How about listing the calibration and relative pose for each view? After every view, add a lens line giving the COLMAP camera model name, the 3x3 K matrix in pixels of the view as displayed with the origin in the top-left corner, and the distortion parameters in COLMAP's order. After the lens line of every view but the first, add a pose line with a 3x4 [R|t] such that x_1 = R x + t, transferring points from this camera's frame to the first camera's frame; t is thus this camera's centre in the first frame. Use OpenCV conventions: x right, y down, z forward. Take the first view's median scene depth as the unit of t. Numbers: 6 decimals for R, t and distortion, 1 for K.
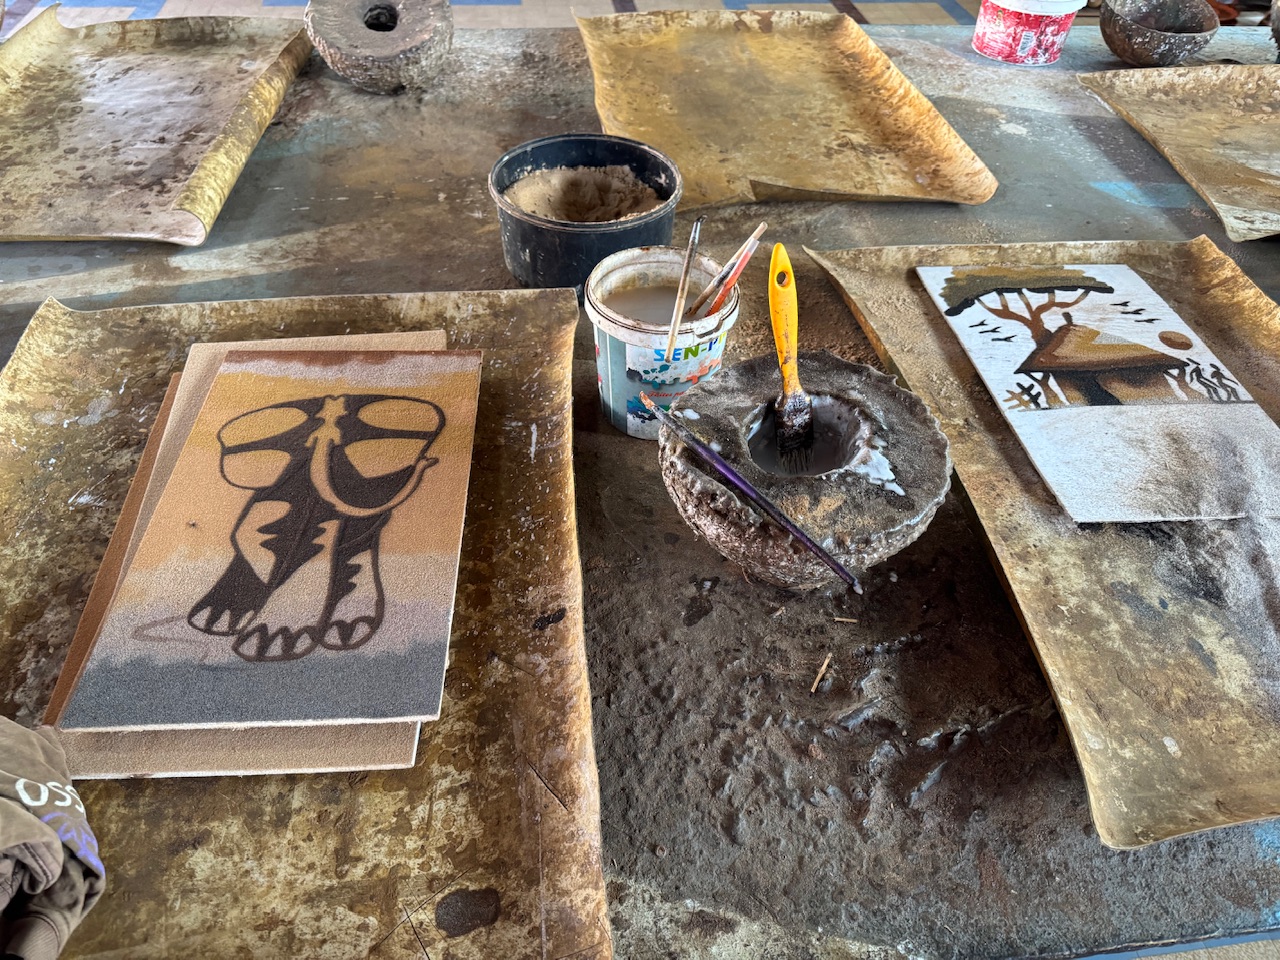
lens RADIAL K [[898.4, 0, 639.1], [0, 898.4, 479.3], [0, 0, 1]] dist [-0.009596, -0.008222]
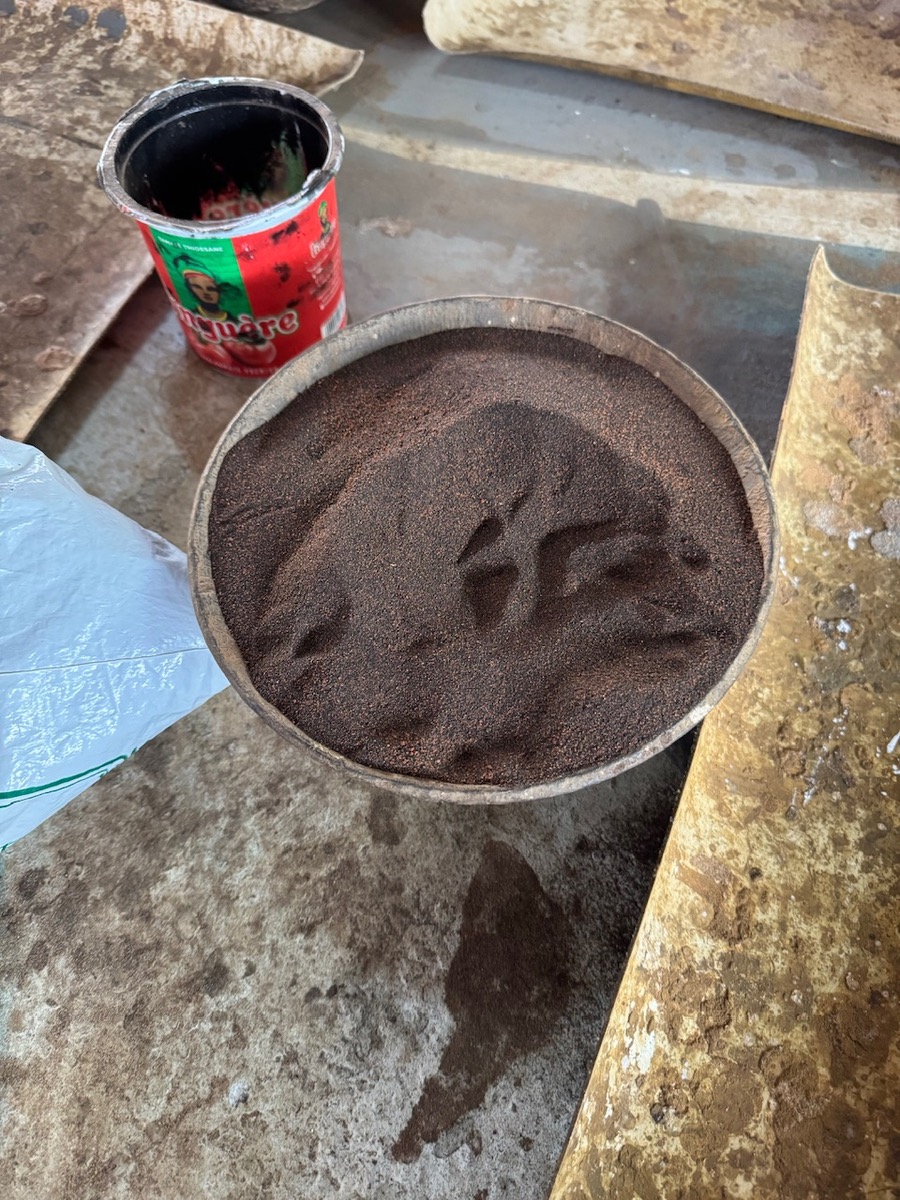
lens RADIAL K [[842.3, 0, 450.5], [0, 842.3, 600.0], [0, 0, 1]] dist [-0.009596, -0.008222]
pose [[0.873831, 0.398858, -0.278085, -0.570699], [-0.303279, 0.894135, 0.329461, -0.100740], [0.380053, -0.203556, 0.902288, 0.365136]]
